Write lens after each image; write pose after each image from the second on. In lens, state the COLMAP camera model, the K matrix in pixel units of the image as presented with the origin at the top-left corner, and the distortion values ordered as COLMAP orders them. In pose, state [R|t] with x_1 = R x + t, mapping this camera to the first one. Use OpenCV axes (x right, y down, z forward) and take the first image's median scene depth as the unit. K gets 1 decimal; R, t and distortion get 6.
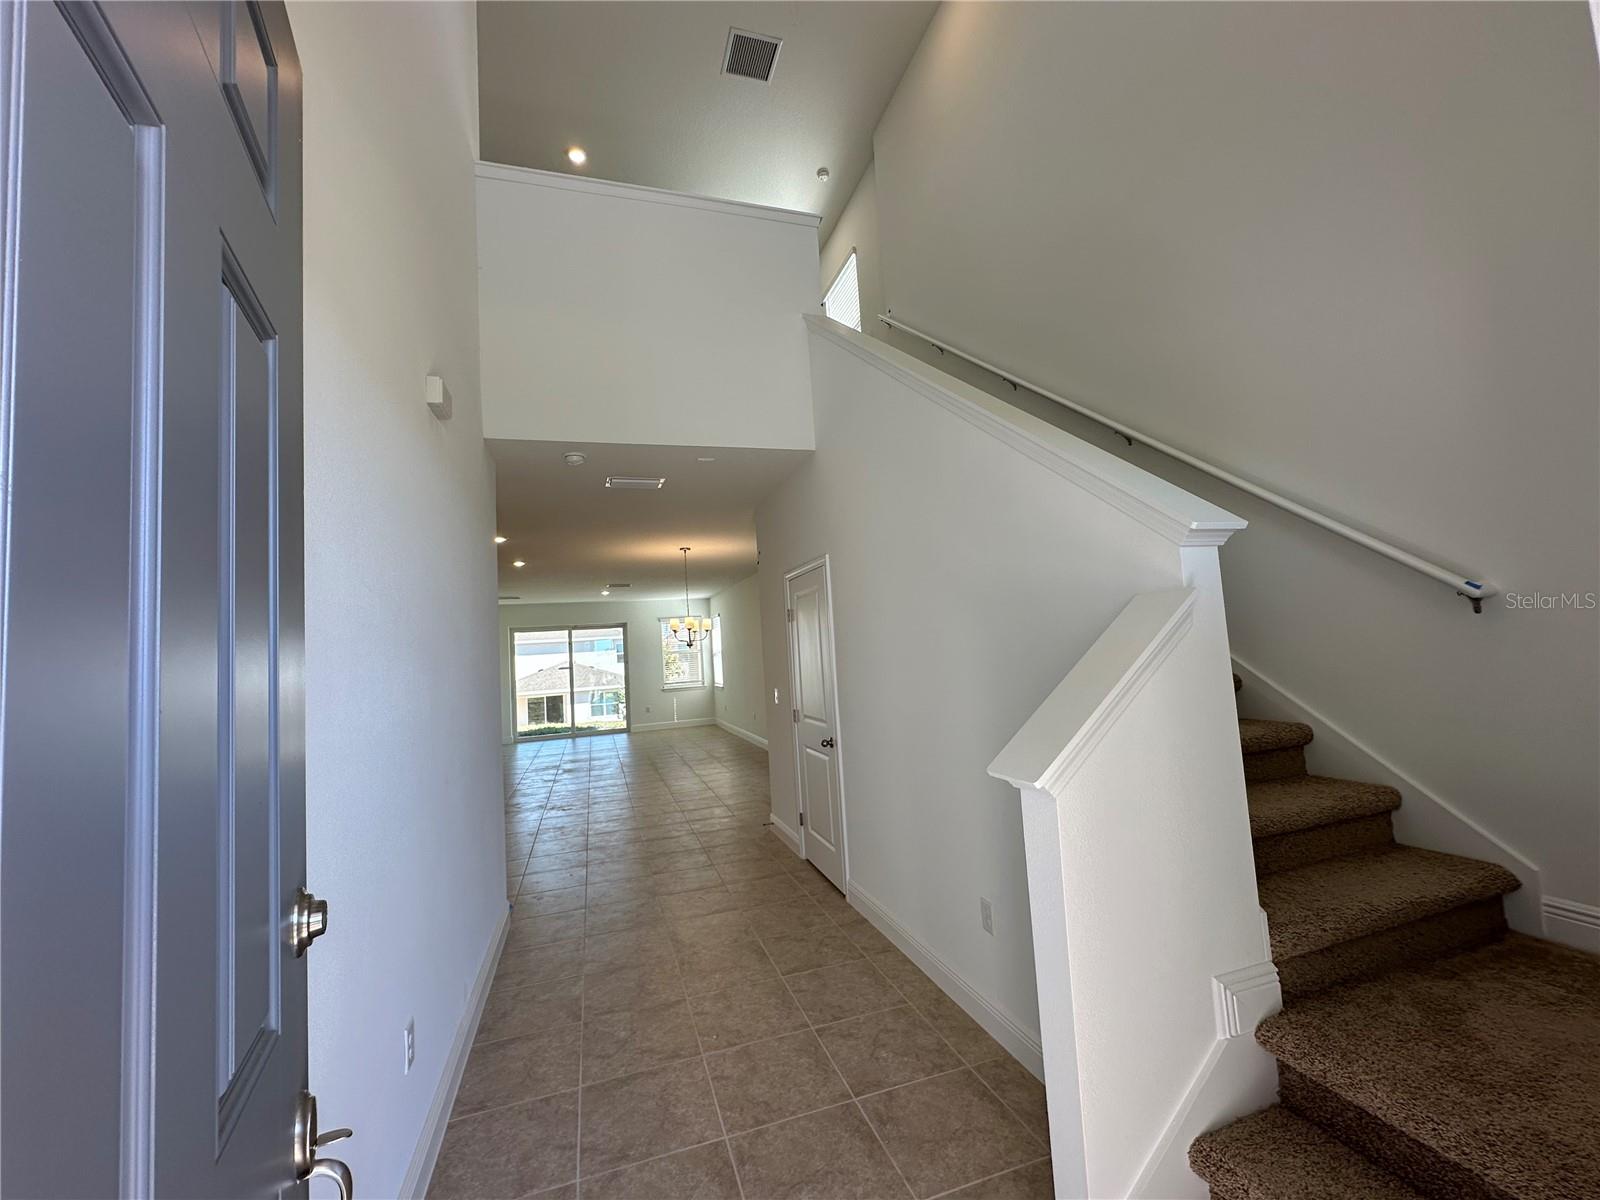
lens RADIAL K [[641.4, 0, 803.1], [0, 641.4, 598.0], [0, 0, 1]] dist [-0.001684, 0.000127]
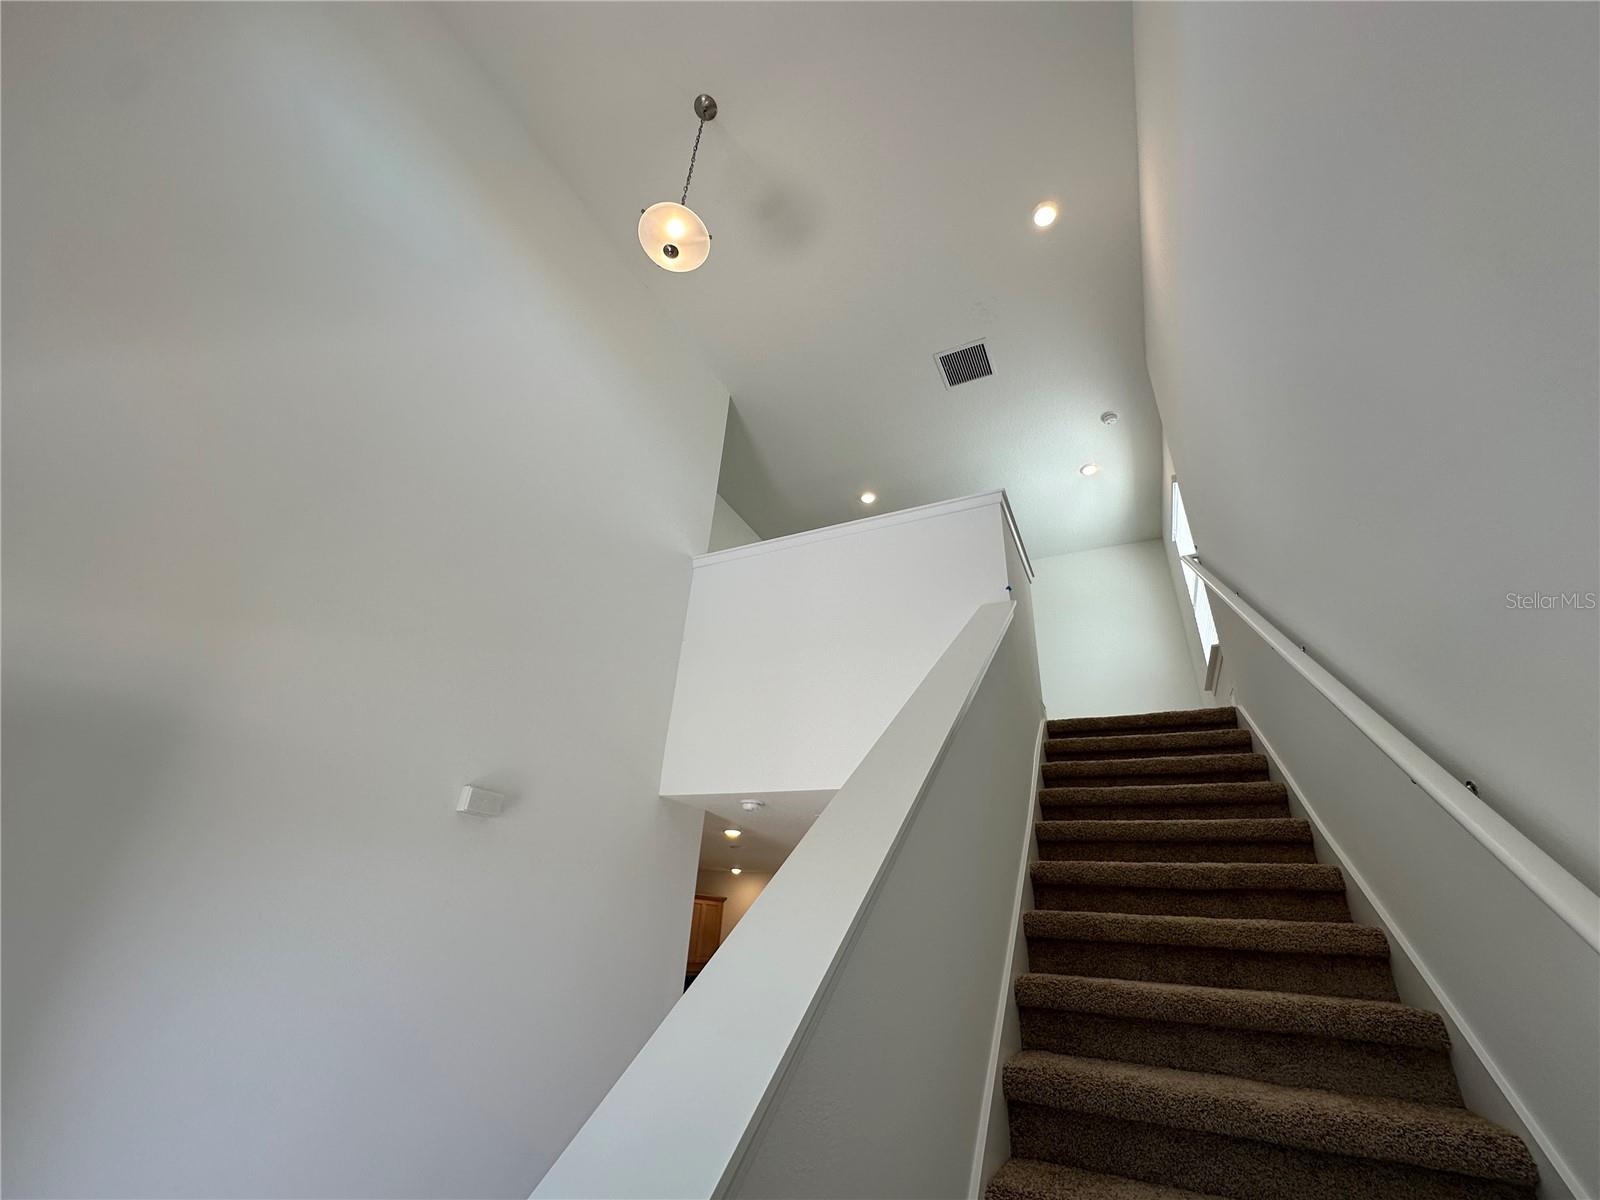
lens RADIAL K [[638.8, 0, 800.4], [0, 638.8, 596.9], [0, 0, 1]] dist [-0.003508, 0.000325]
pose [[0.707017, -0.223817, -0.670845, 0.278724], [-0.050185, 0.930327, -0.363280, -0.114744], [0.705414, 0.290511, 0.646525, 0.242339]]
